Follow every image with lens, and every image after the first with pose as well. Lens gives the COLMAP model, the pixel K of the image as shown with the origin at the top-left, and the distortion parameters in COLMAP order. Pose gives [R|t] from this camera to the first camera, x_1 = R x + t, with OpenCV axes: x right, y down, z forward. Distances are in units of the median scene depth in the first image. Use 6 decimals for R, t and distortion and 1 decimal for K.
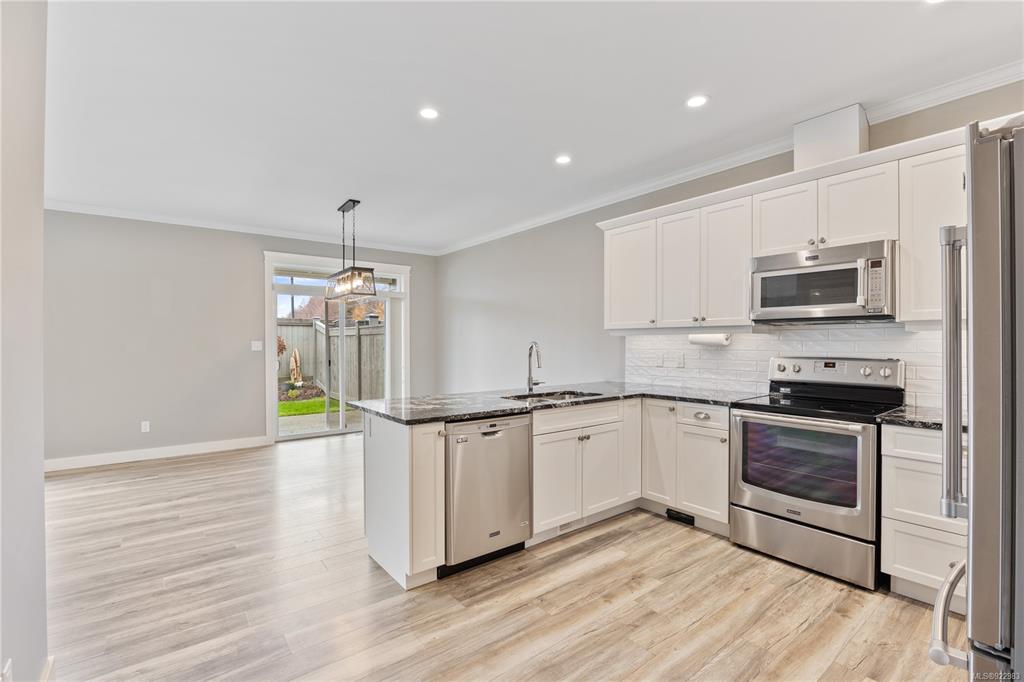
lens RADIAL K [[458.3, 0, 514.1], [0, 458.3, 351.6], [0, 0, 1]] dist [-0.021090, 0.001424]
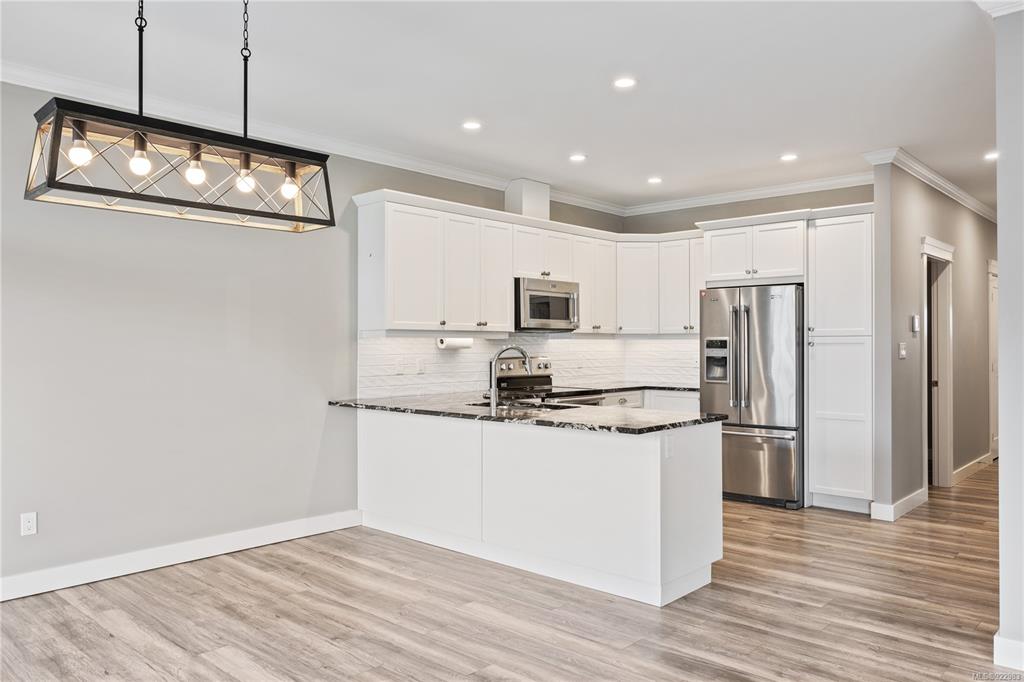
lens RADIAL K [[750.2, 0, 514.5], [0, 750.2, 342.5], [0, 0, 1]] dist [0.005364, -0.015002]
pose [[-0.166256, 0.007707, 0.986053, -1.513230], [0.023581, 0.999715, -0.003838, -0.022706], [-0.985801, 0.022614, -0.166390, 1.396552]]
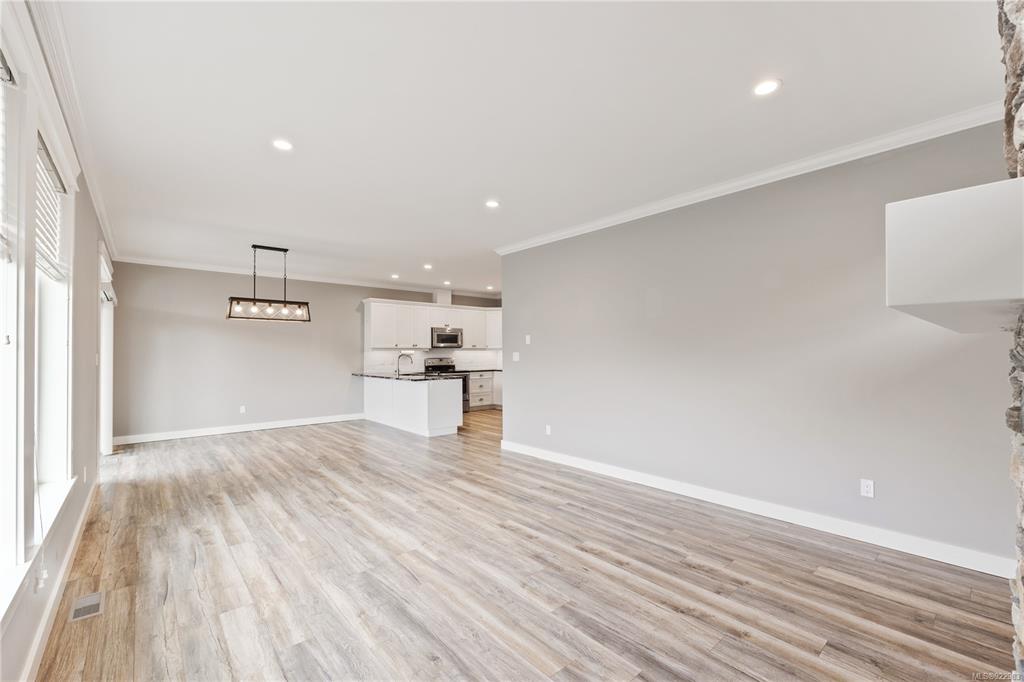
lens RADIAL K [[429.3, 0, 521.3], [0, 429.3, 345.9], [0, 0, 1]] dist [-0.003332, -0.000600]
pose [[-0.071698, 0.018990, 0.997246, -2.611563], [0.026827, 0.999494, -0.017104, -0.006824], [-0.997066, 0.025527, -0.072171, 0.618762]]
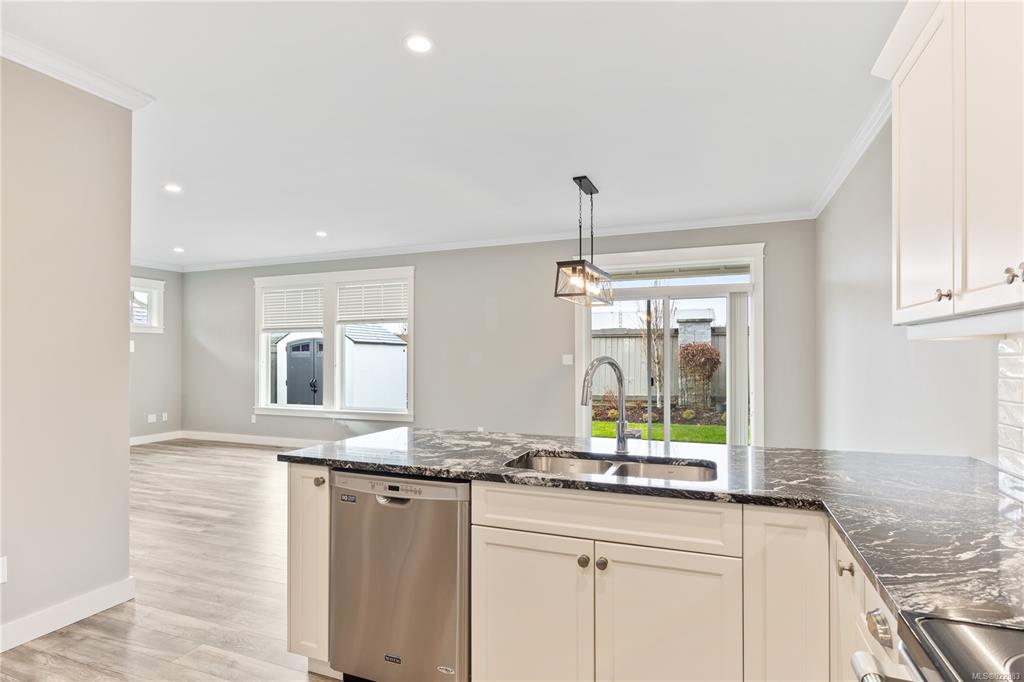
lens RADIAL K [[526.2, 0, 516.6], [0, 526.2, 350.2], [0, 0, 1]] dist [-0.018982, -0.000277]
pose [[0.524014, -0.006750, -0.851683, 0.591785], [-0.019500, 0.999611, -0.019920, -0.017842], [0.851486, 0.027046, 0.523679, 0.666330]]
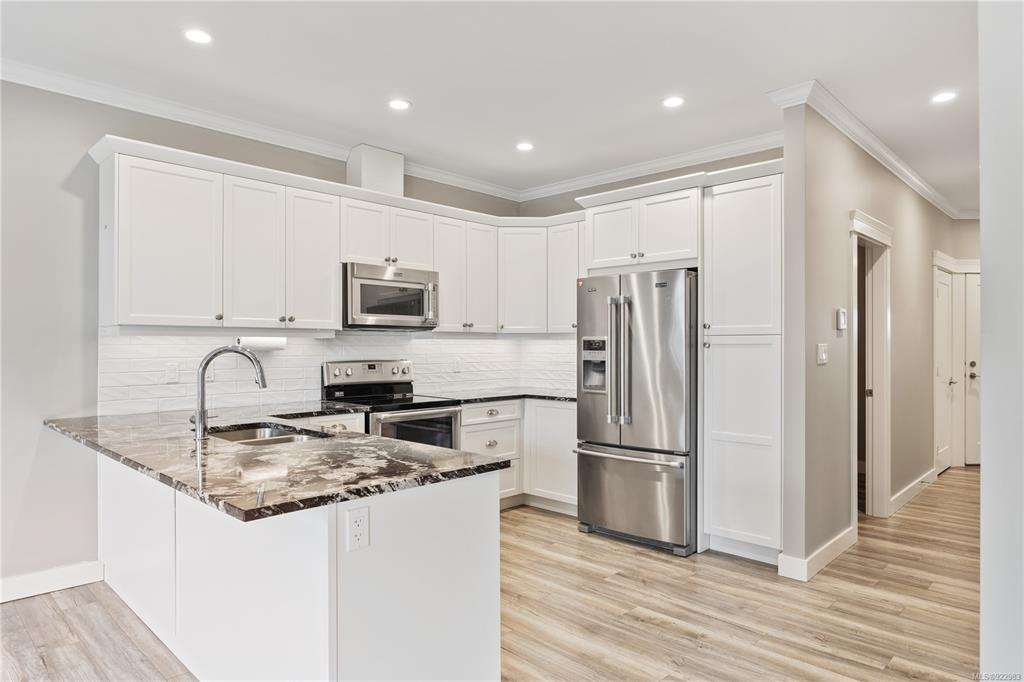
lens RADIAL K [[624.0, 0, 512.5], [0, 624.0, 346.6], [0, 0, 1]] dist [-0.011463, 0.003362]
pose [[-0.140374, 0.003606, 0.990092, -0.899965], [0.022008, 0.999758, -0.000521, -0.012886], [-0.989854, 0.021716, -0.140419, 0.864250]]
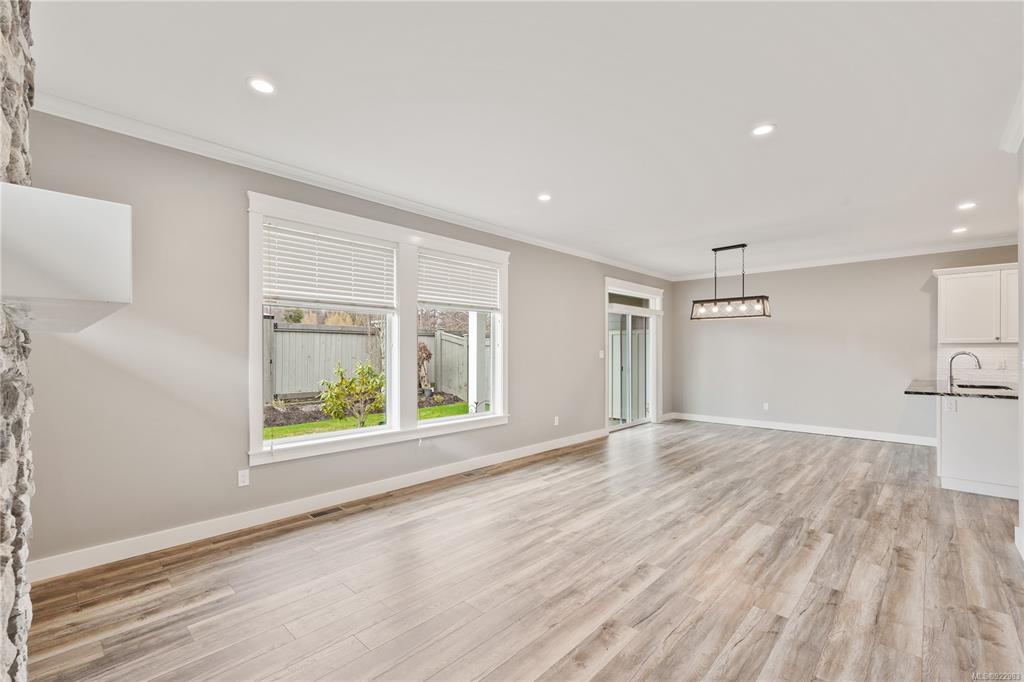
lens RADIAL K [[447.7, 0, 507.3], [0, 447.7, 348.9], [0, 0, 1]] dist [0.003791, -0.000458]
pose [[0.988744, 0.004925, 0.149533, -1.915105], [-0.000706, 0.999601, -0.028253, 0.014637], [-0.149613, 0.027829, 0.988353, -0.284341]]
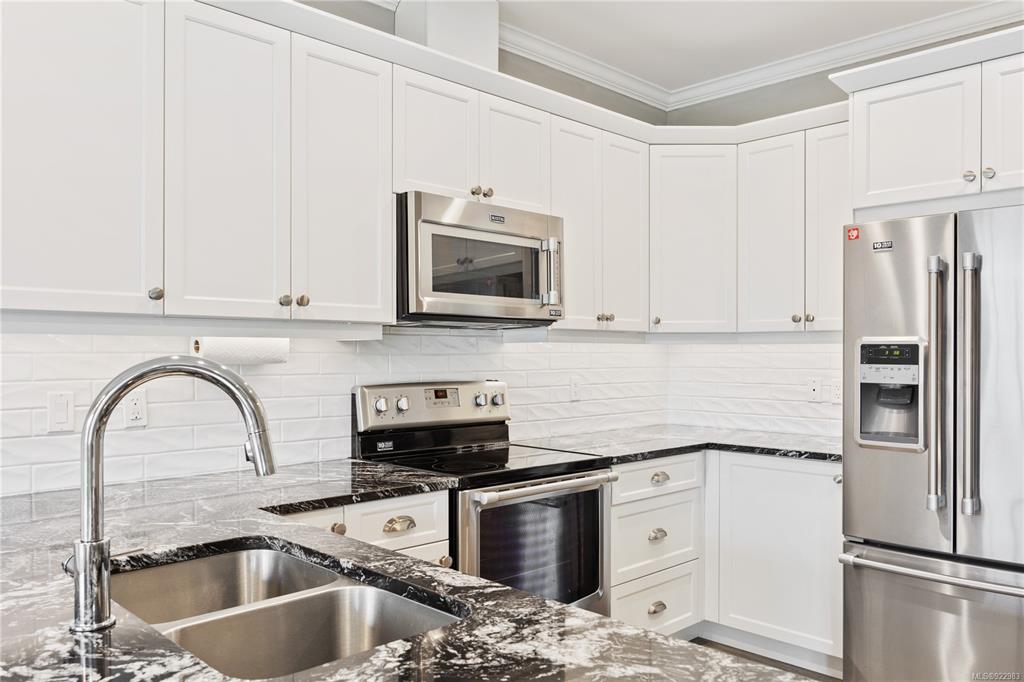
lens RADIAL K [[784.8, 0, 512.4], [0, 784.8, 355.7], [0, 0, 1]] dist [-0.008863, 0.005737]
pose [[-0.110854, 0.002611, 0.993833, -0.368633], [0.021738, 0.999764, -0.000201, -0.019872], [-0.993599, 0.021582, -0.110885, 1.015079]]
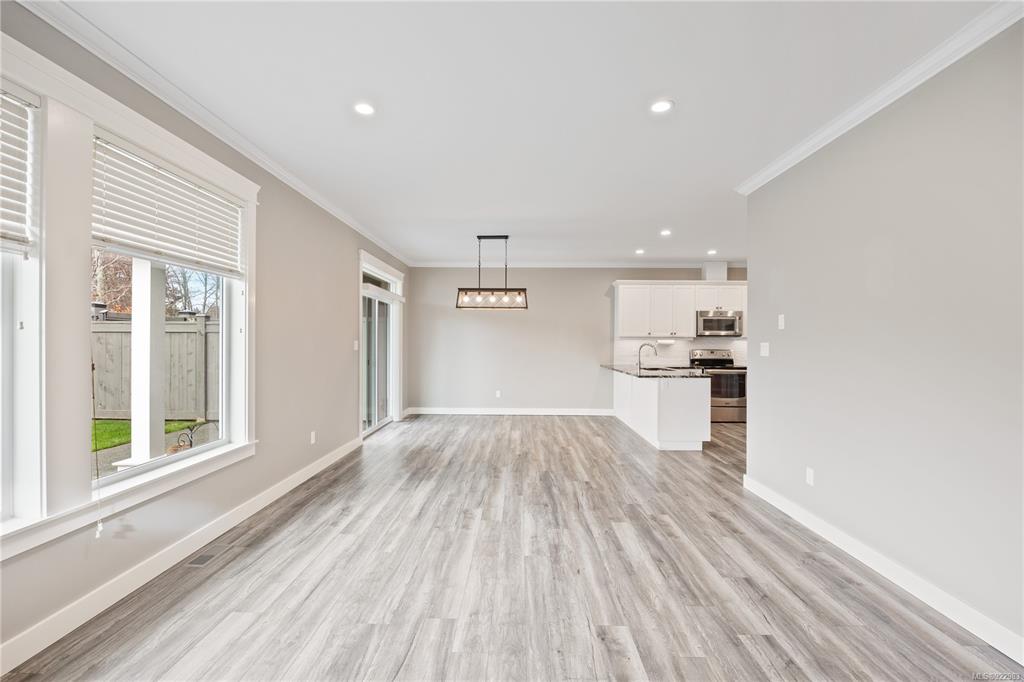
lens RADIAL K [[442.1, 0, 512.7], [0, 442.1, 342.0], [0, 0, 1]] dist [-0.014267, 0.000452]
pose [[0.624788, 0.007335, 0.780760, -2.110308], [0.010382, 0.999789, -0.017701, 0.001954], [-0.780725, 0.019165, 0.624580, 0.279693]]
